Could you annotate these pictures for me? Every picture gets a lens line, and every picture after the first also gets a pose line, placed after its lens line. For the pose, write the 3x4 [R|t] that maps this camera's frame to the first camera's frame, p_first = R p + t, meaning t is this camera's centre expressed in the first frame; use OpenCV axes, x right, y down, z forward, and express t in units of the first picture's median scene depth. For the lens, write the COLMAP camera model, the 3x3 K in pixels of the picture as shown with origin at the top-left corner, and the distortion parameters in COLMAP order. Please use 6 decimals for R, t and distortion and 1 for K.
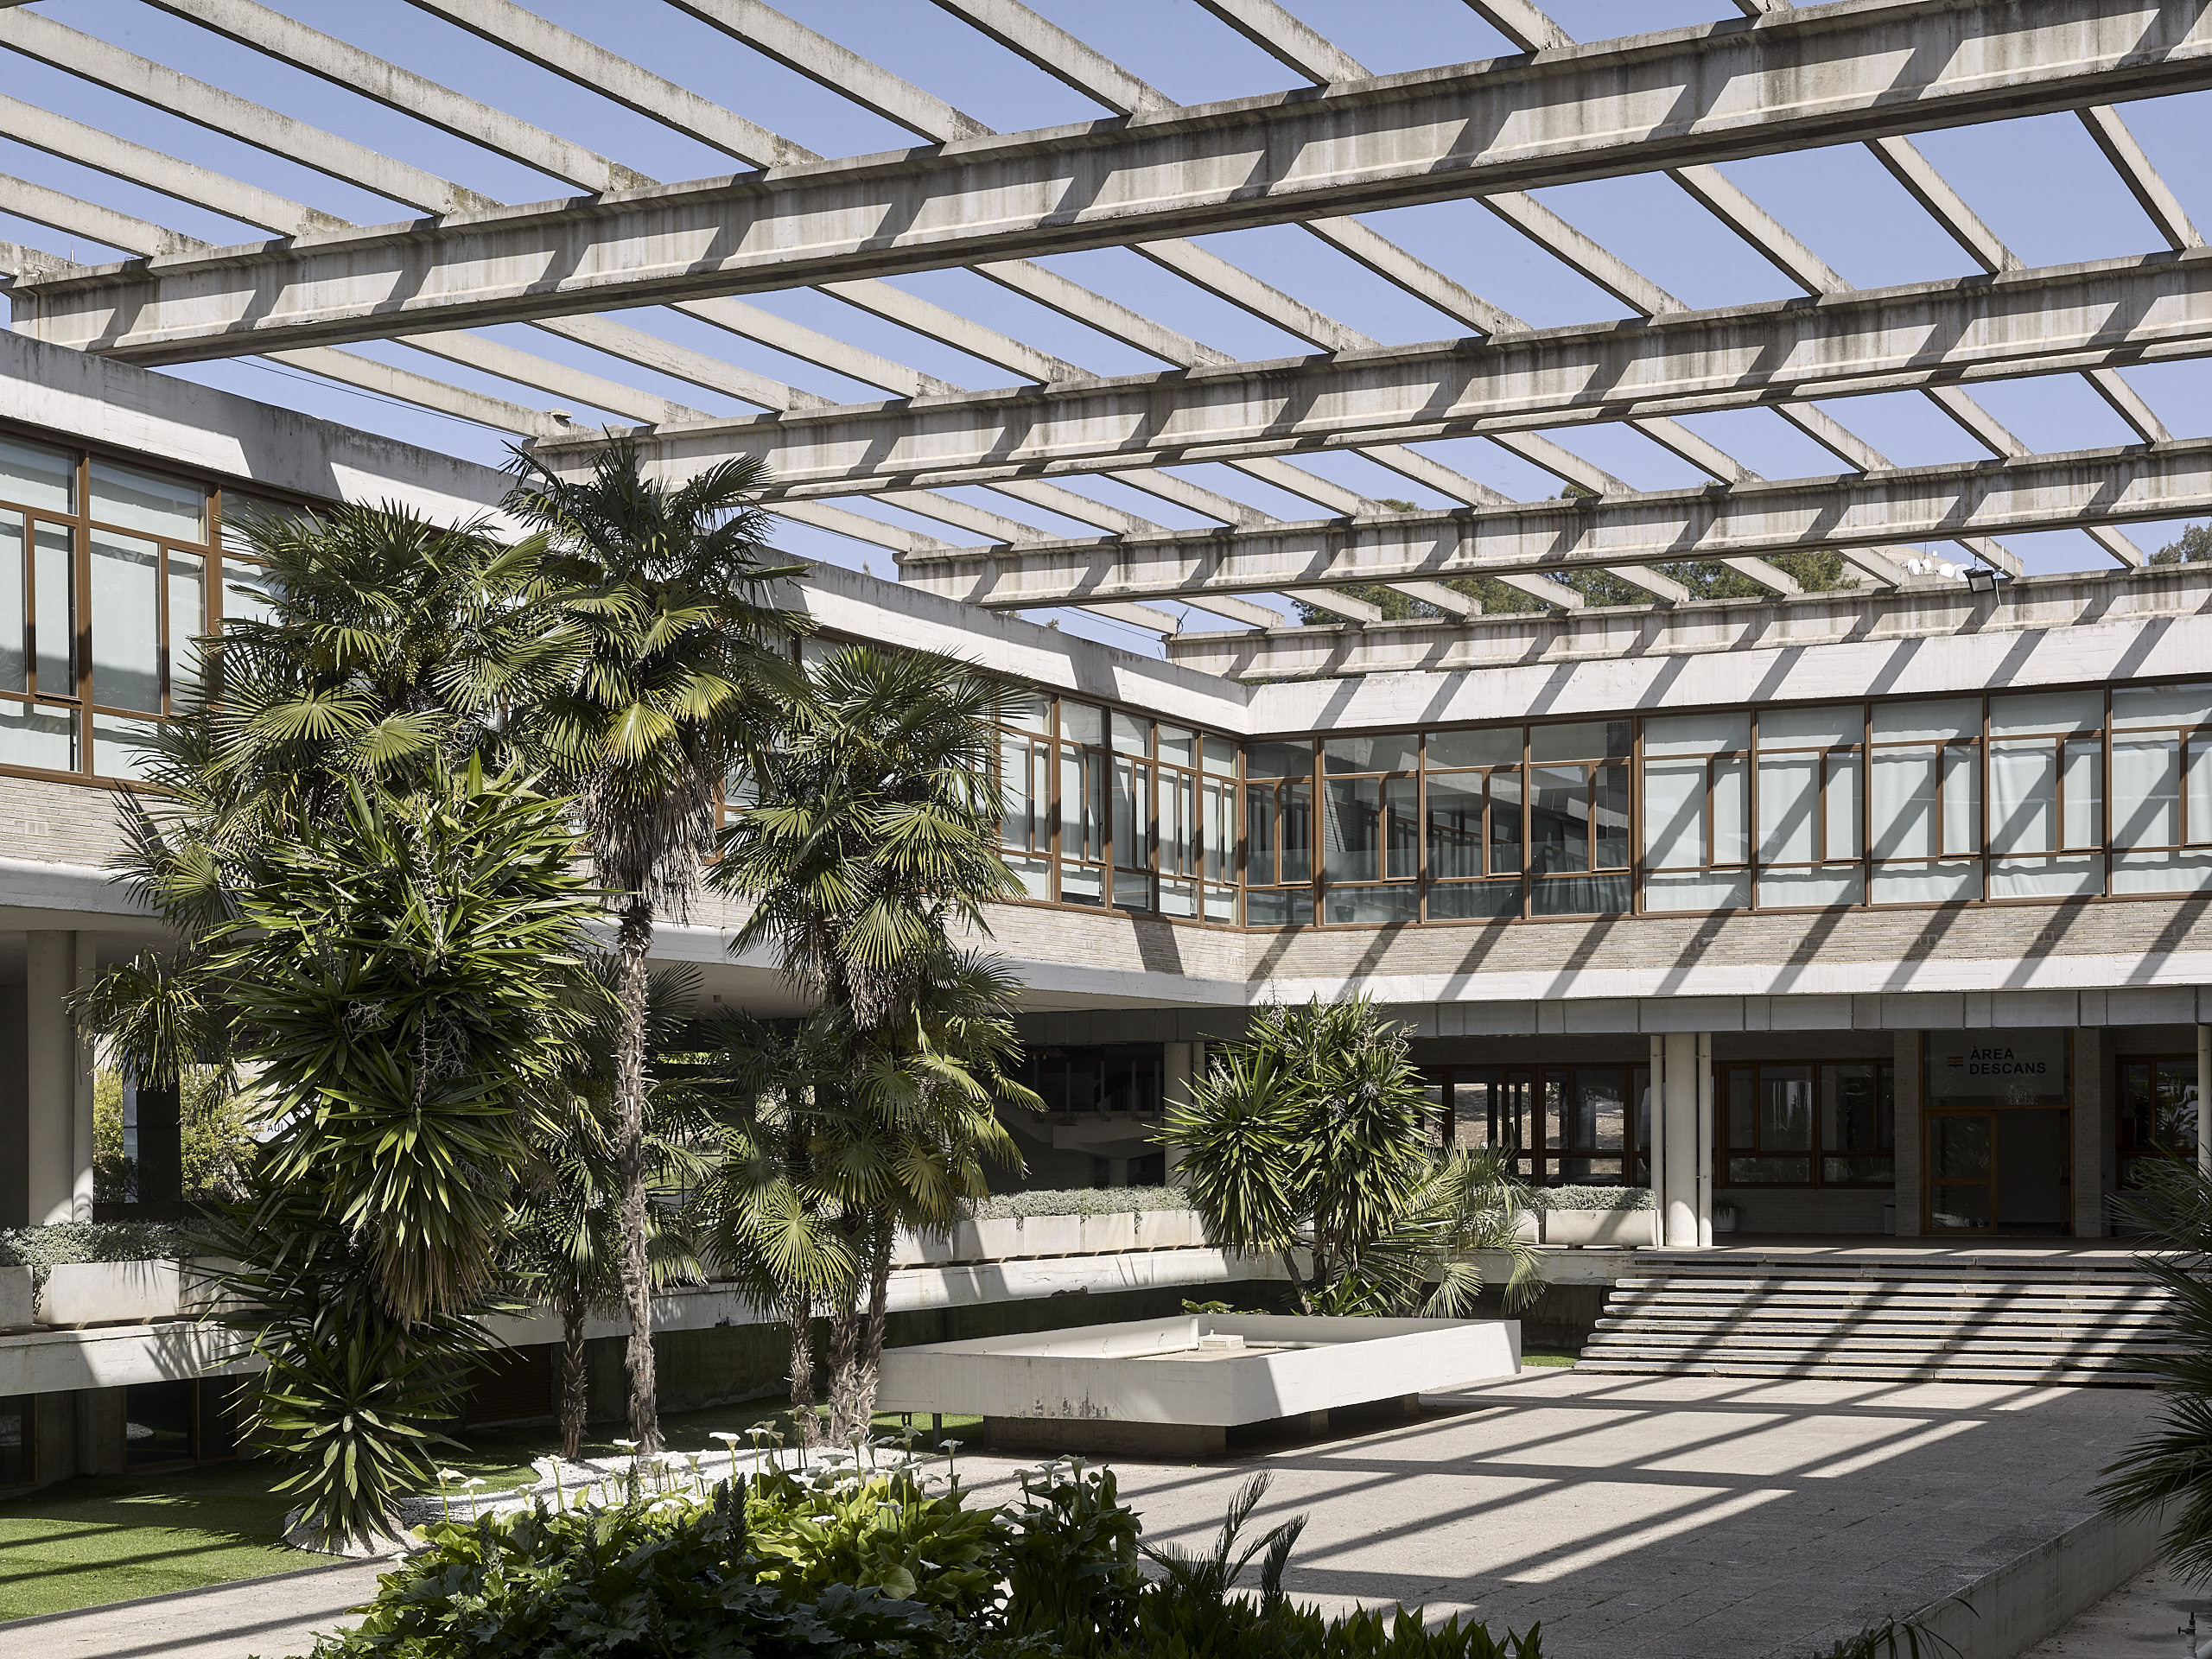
lens RADIAL K [[3394.5, 0, 1108.1], [0, 3394.5, 1134.8], [0, 0, 1]] dist [0.008749, -0.002632]
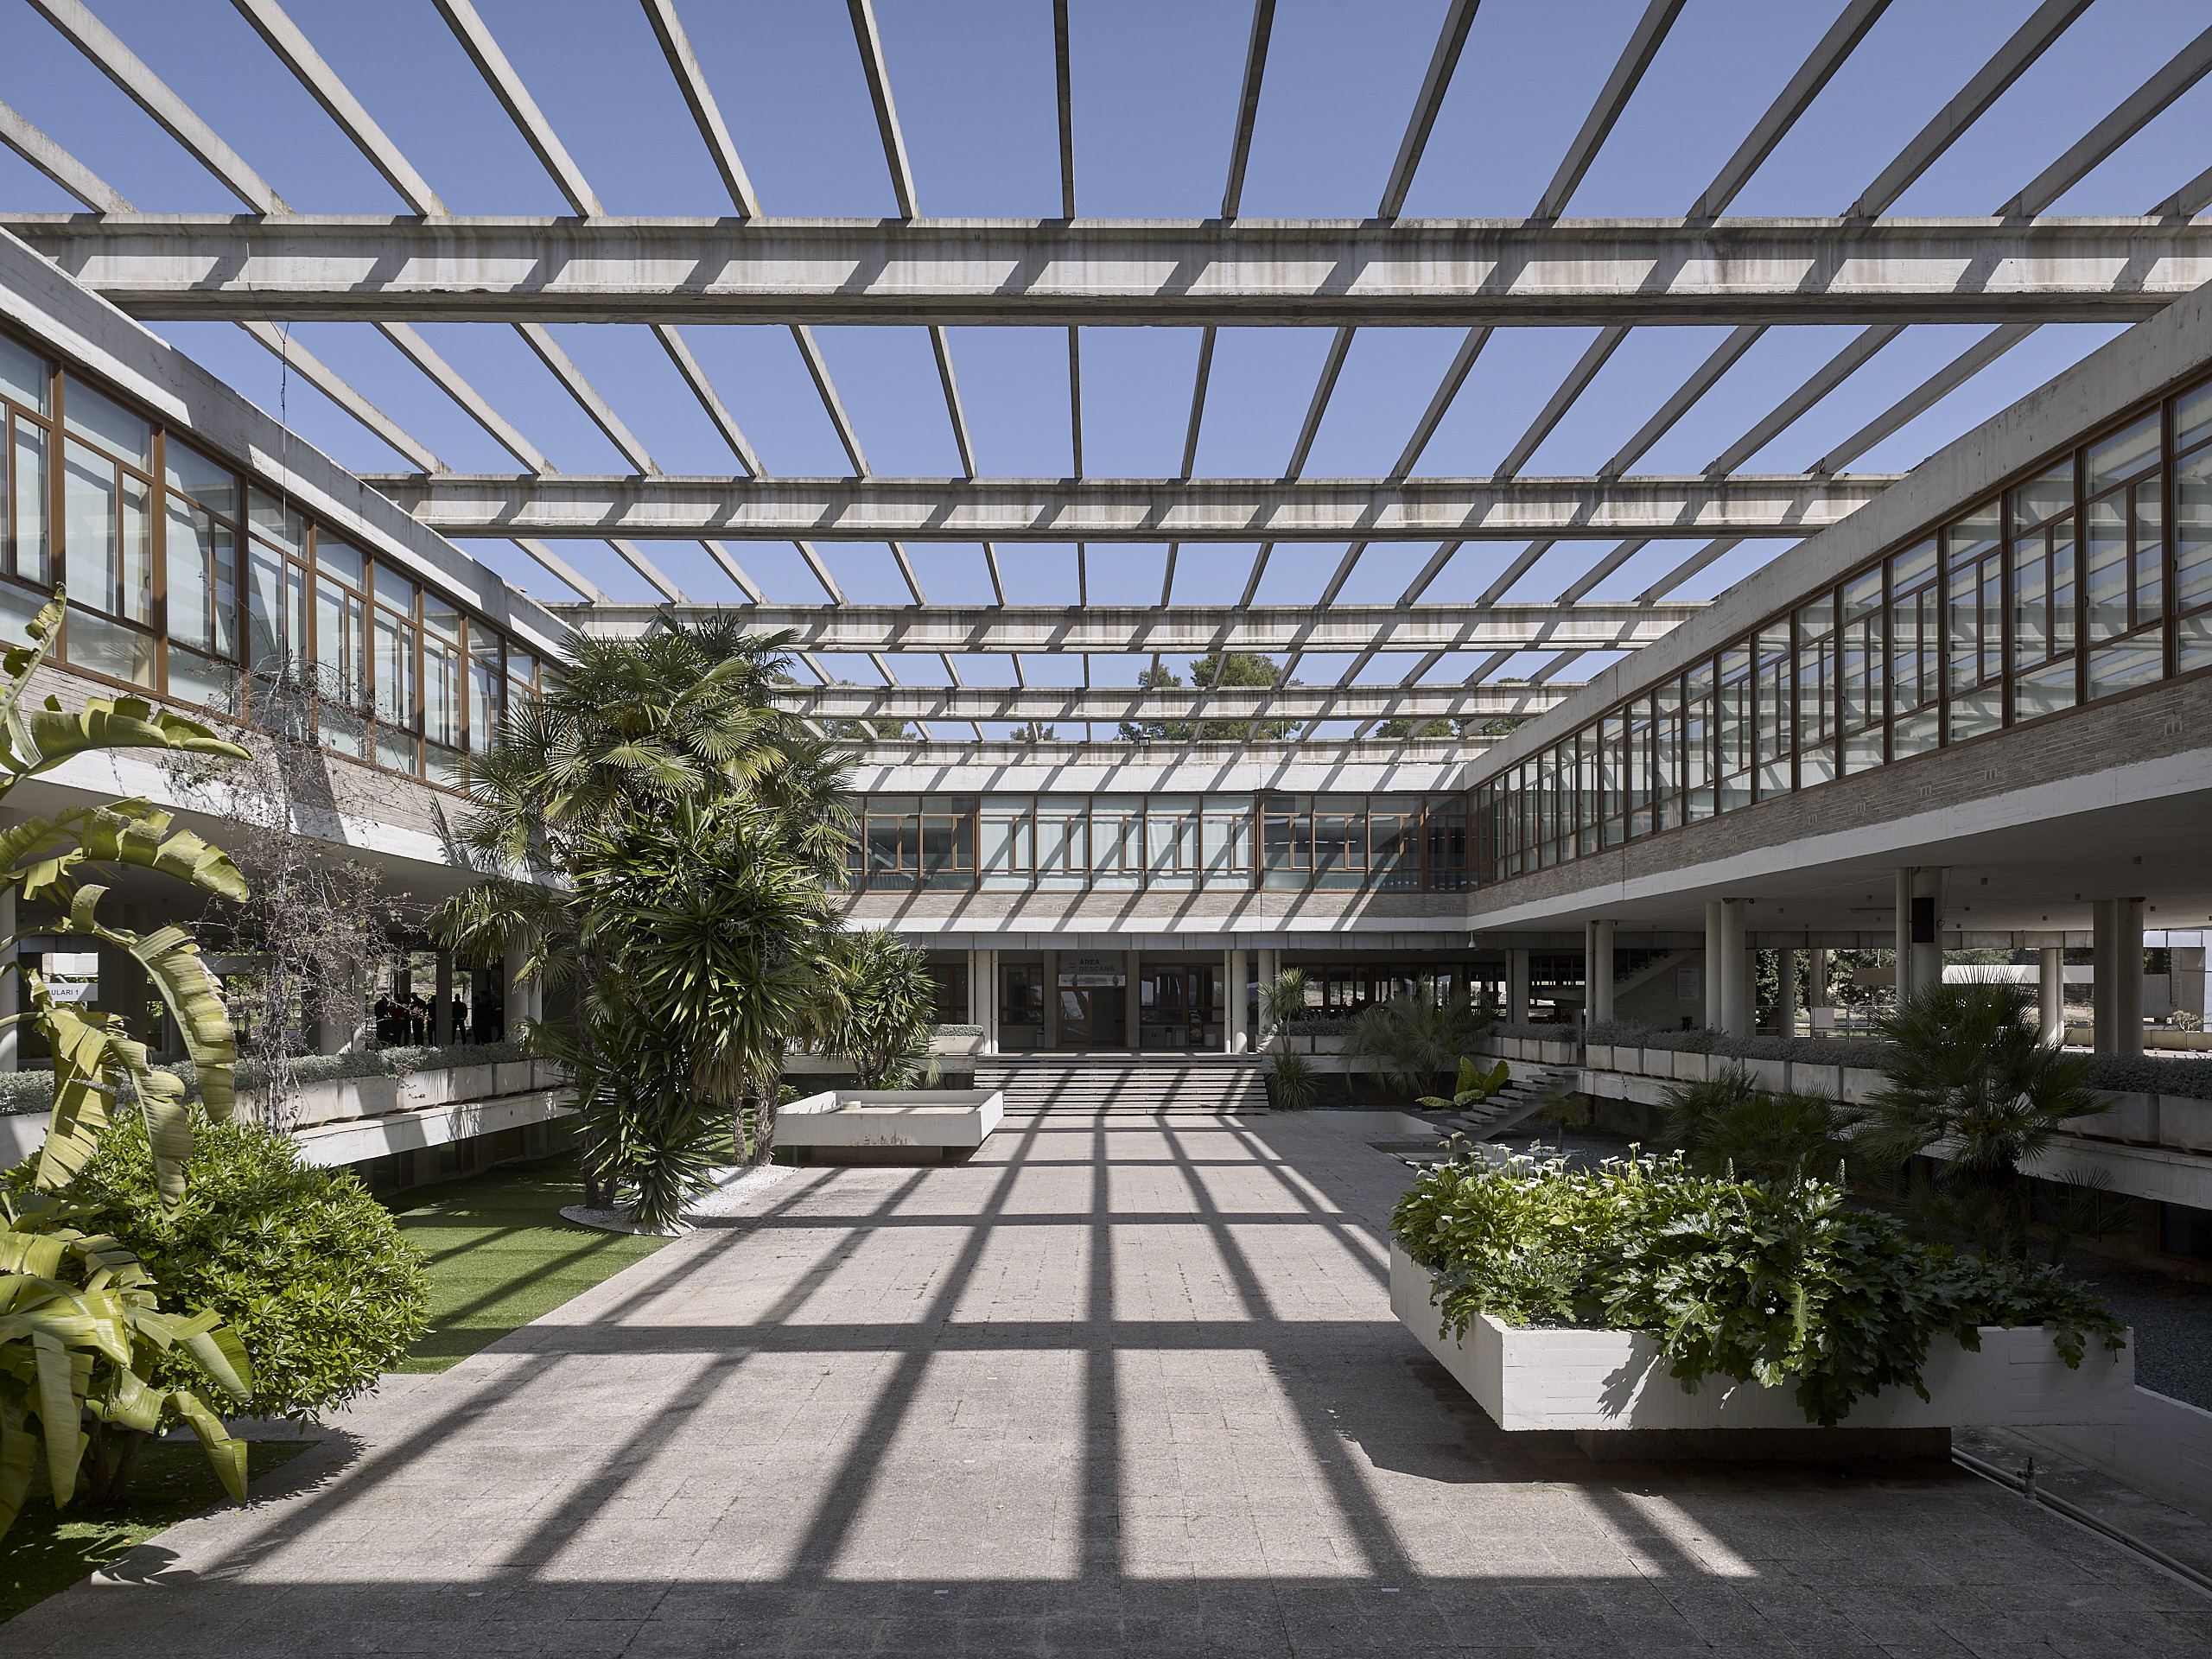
lens RADIAL K [[1648.1, 0, 1114.8], [0, 1648.1, 999.6], [0, 0, 1]] dist [-0.014234, 0.009856]
pose [[0.890435, 0.003018, 0.455101, -0.275119], [-0.002527, 0.999995, -0.001687, 0.002140], [-0.455104, 0.000352, 0.890438, 0.095988]]
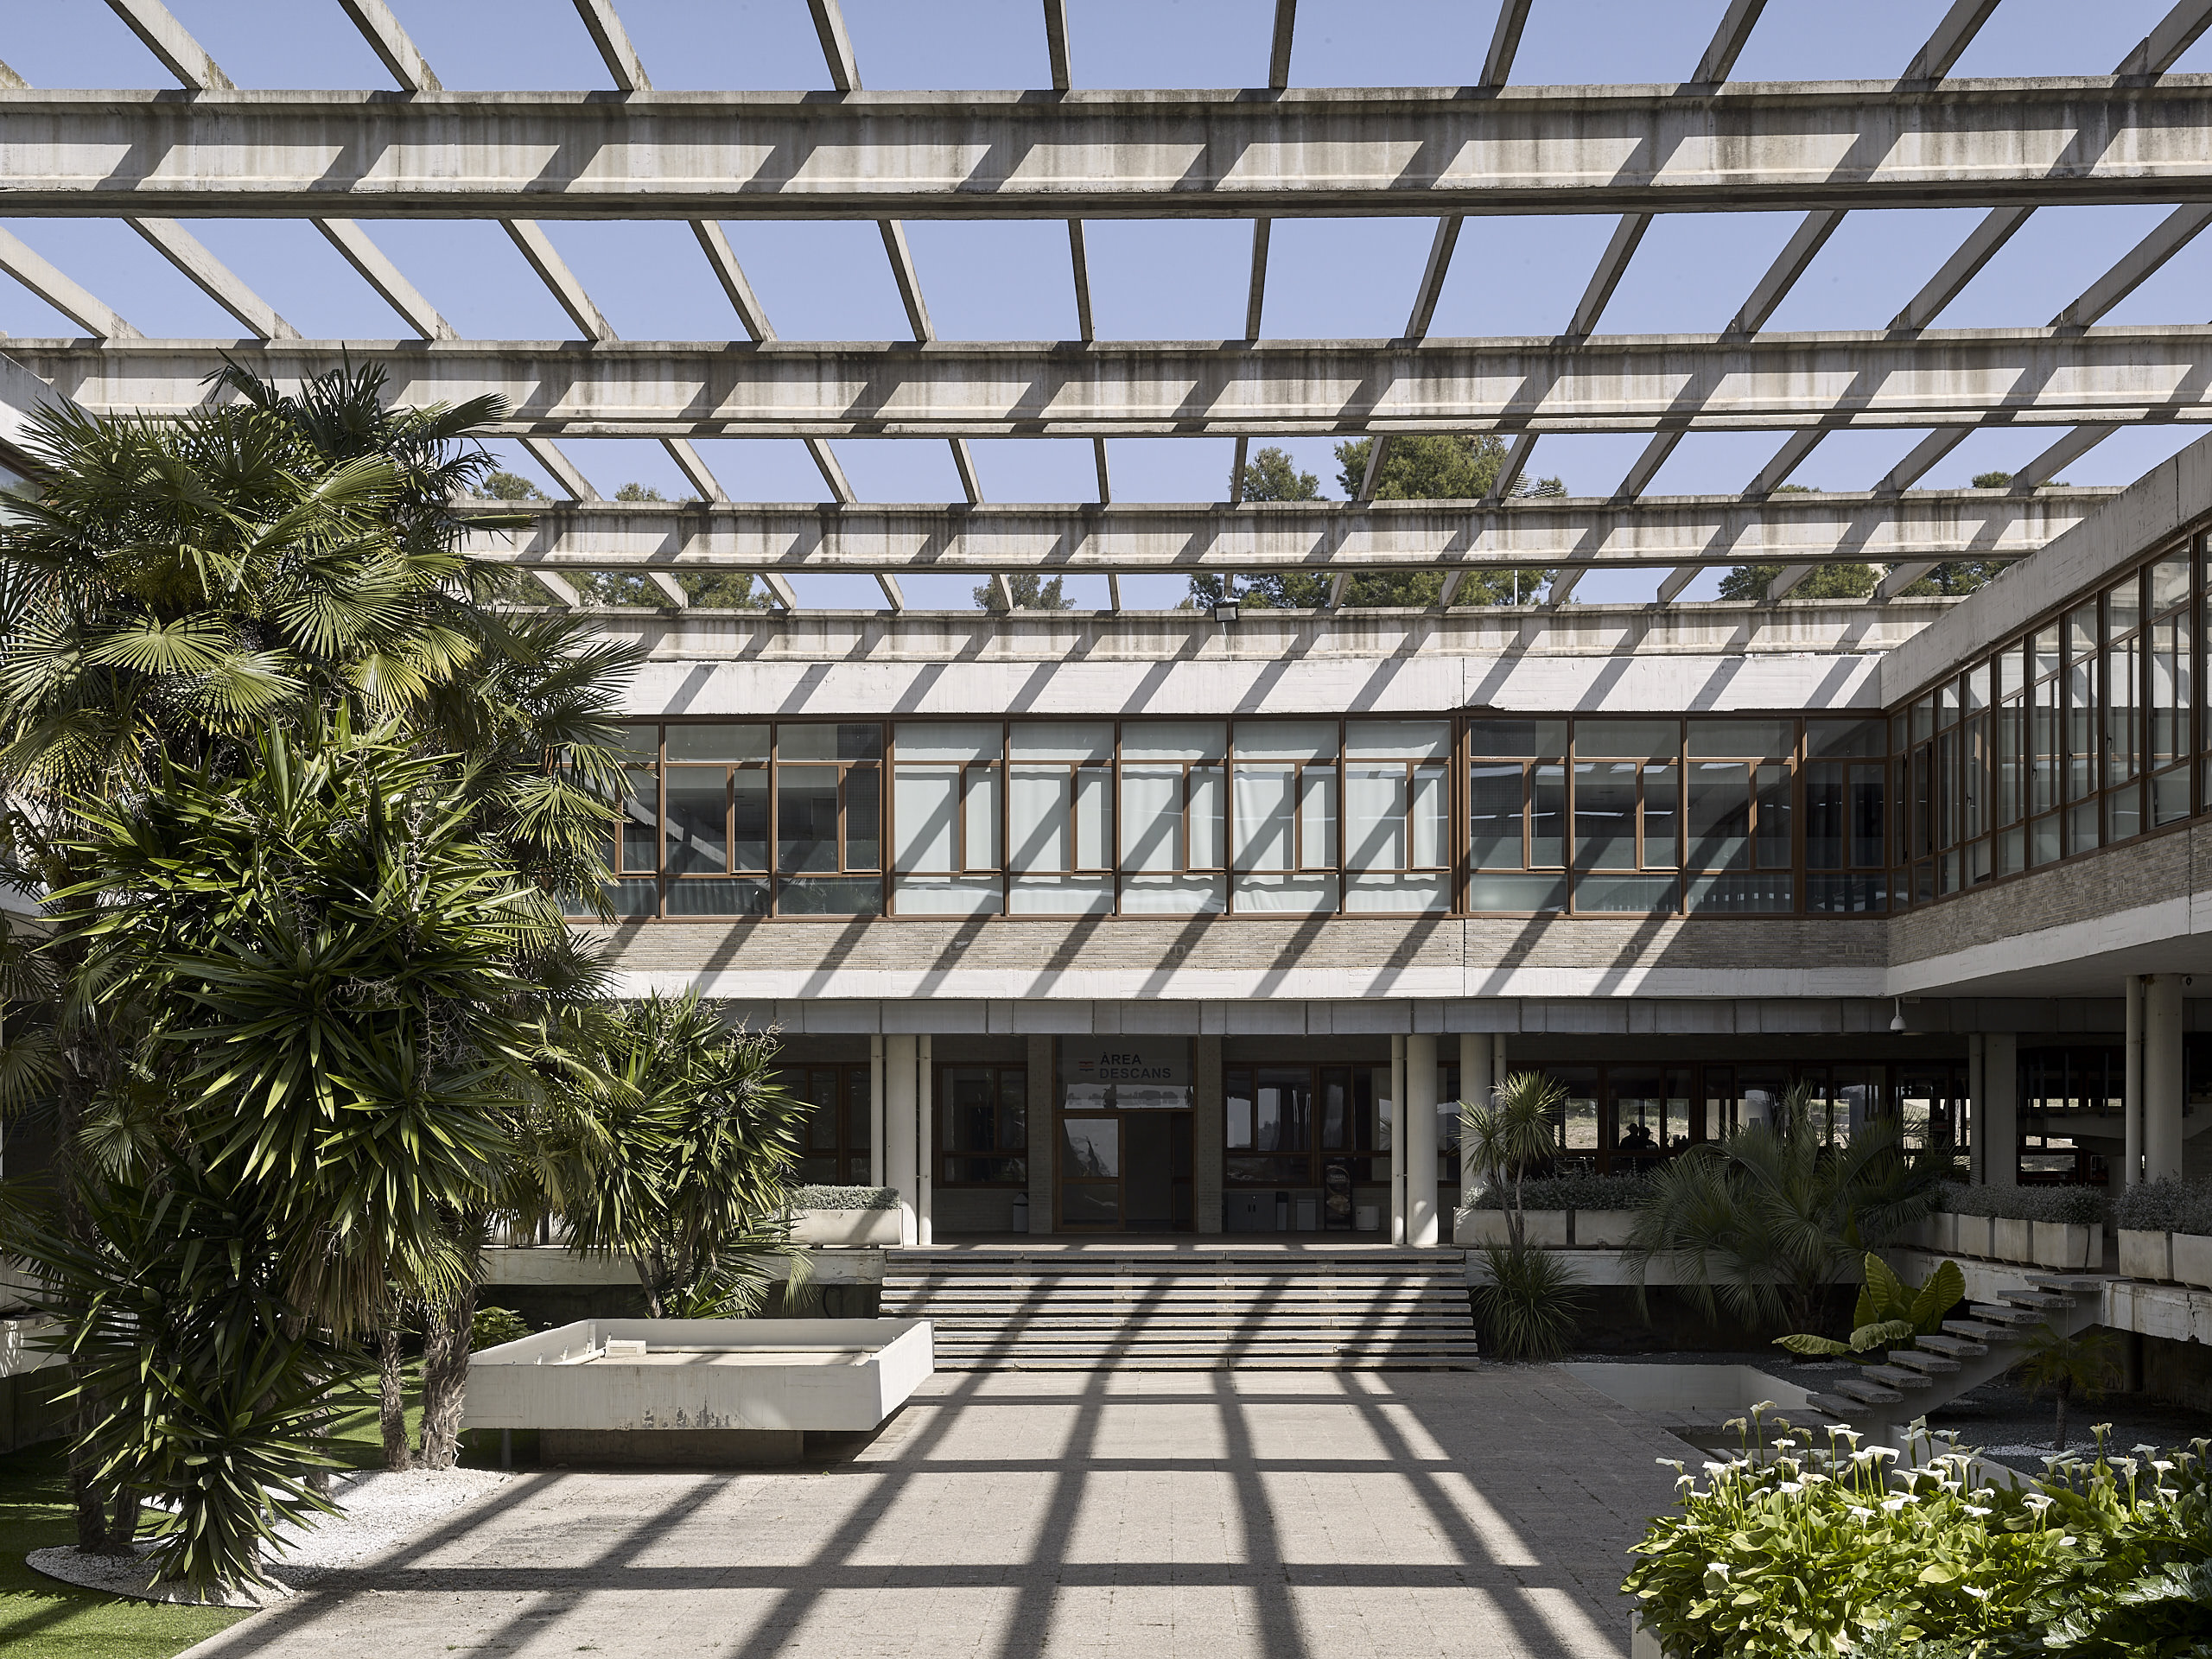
lens RADIAL K [[3394.5, 0, 1108.1], [0, 3394.5, 1134.8], [0, 0, 1]] dist [0.008749, -0.002632]
pose [[0.902850, 0.003544, 0.429940, -0.270906], [-0.003160, 0.999994, -0.001608, 0.001726], [-0.429943, 0.000093, 0.902856, 0.074343]]
